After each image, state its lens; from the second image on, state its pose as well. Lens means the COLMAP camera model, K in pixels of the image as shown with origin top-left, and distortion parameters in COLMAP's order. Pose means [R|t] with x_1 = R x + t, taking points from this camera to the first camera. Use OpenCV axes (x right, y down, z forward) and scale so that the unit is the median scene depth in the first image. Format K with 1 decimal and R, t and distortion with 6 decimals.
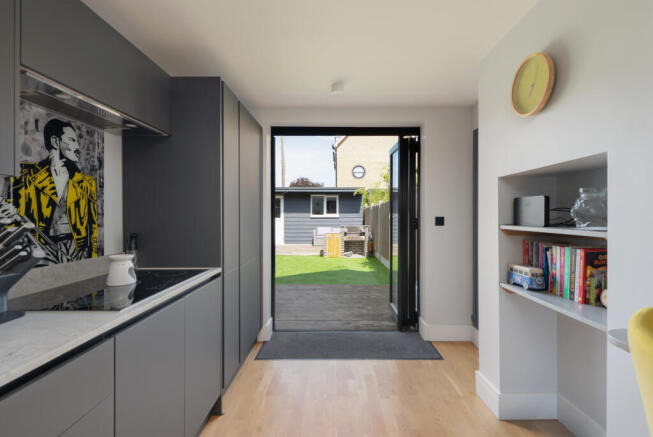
lens RADIAL K [[283.5, 0, 326.9], [0, 283.5, 217.6], [0, 0, 1]] dist [0.000074, 0.000000]
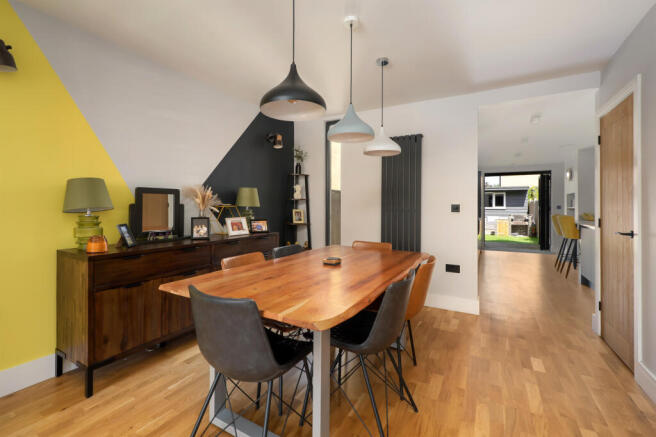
lens RADIAL K [[284.8, 0, 330.4], [0, 284.8, 214.3], [0, 0, 1]] dist [-0.002852, -0.000149]
pose [[0.882007, 0.007309, -0.471179, -0.061150], [-0.003233, 0.999950, 0.009458, 0.015223], [0.471225, -0.006819, 0.881987, -0.628740]]
